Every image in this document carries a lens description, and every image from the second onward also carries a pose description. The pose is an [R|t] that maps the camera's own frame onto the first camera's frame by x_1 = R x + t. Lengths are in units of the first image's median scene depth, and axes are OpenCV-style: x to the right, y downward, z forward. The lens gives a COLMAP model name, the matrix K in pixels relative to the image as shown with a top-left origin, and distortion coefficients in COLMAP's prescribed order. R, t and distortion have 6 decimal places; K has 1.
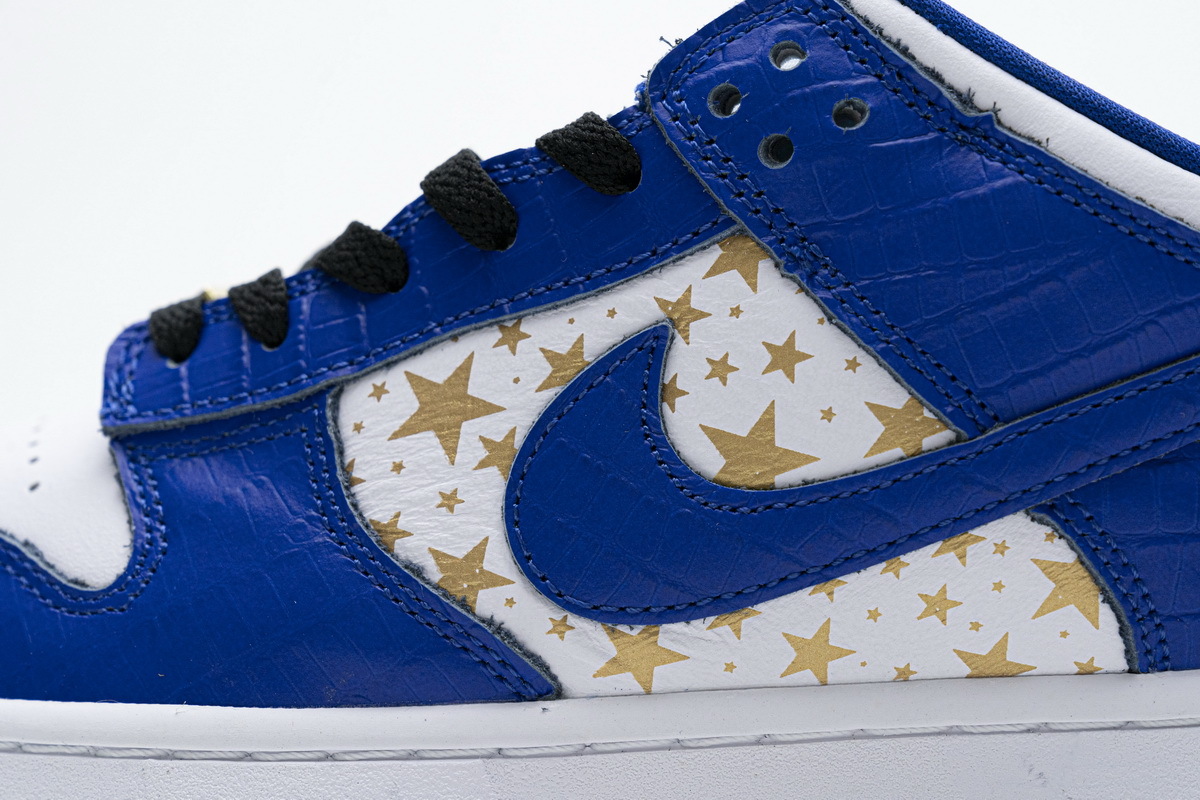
lens RADIAL K [[2292.6, 0, 598.5], [0, 2292.6, 404.2], [0, 0, 1]] dist [0.010594, 0.000000]
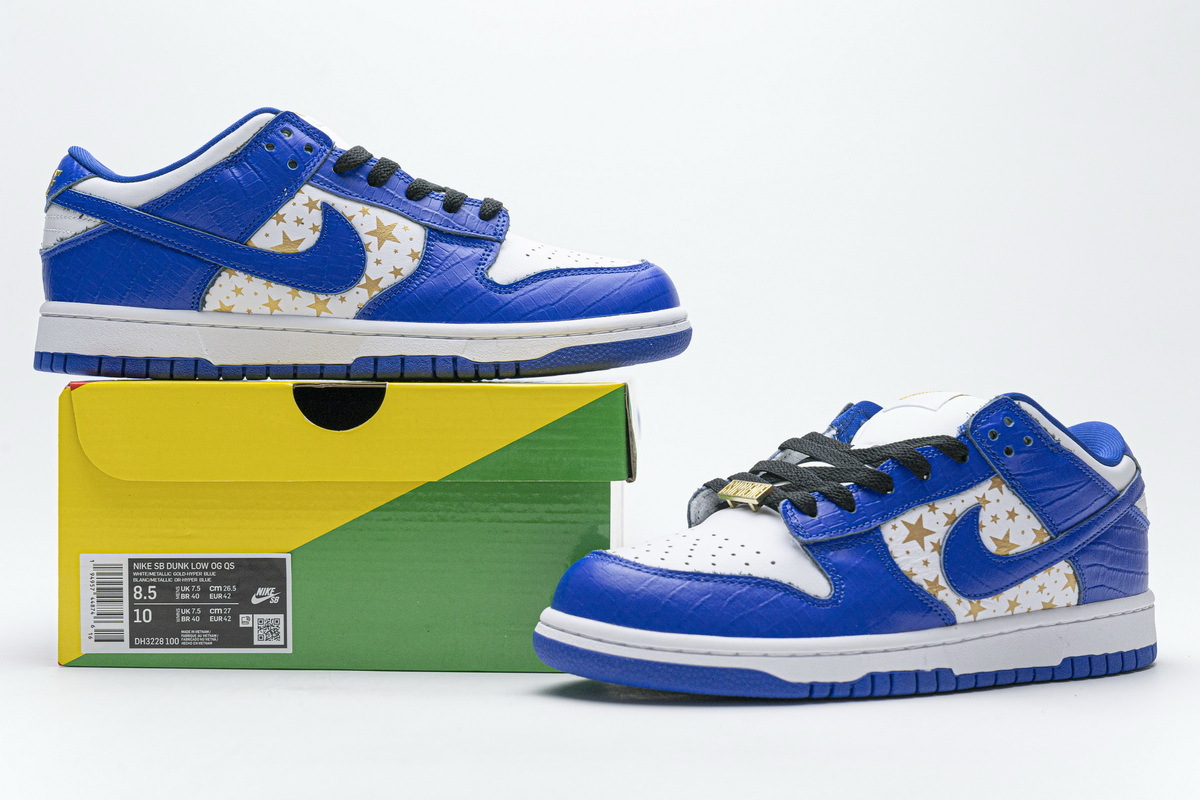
lens RADIAL K [[1634.0, 0, 598.0], [0, 1634.0, 400.5], [0, 0, 1]] dist [-0.002850, 0.000000]
pose [[0.799340, 0.015600, 0.600676, -1.773153], [-0.007691, 0.999847, -0.015732, -0.141068], [-0.600830, 0.007956, 0.799337, -0.502885]]
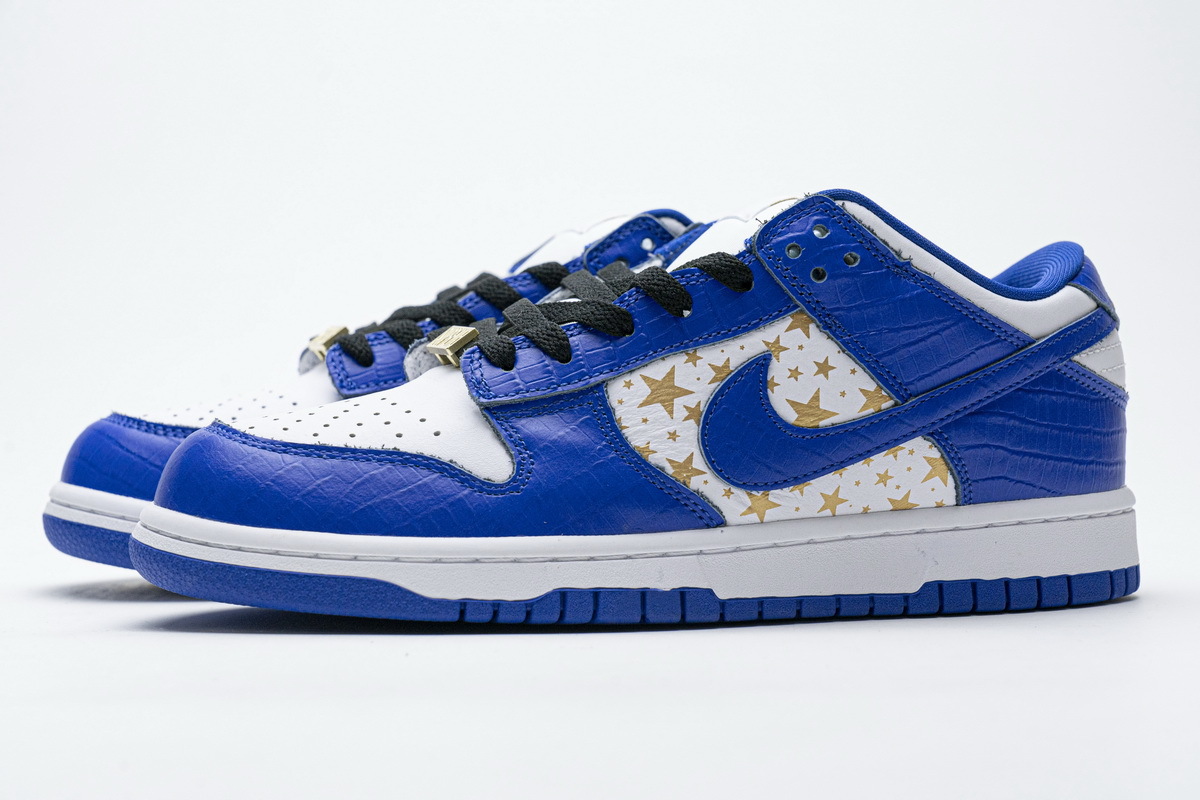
lens RADIAL K [[2292.6, 0, 600.6], [0, 2292.6, 395.0], [0, 0, 1]] dist [0.010594, 0.000000]
pose [[0.914242, -0.008843, 0.405071, -1.003969], [0.004189, 0.999915, 0.012375, -0.022701], [-0.405146, -0.009617, 0.914201, -0.930330]]
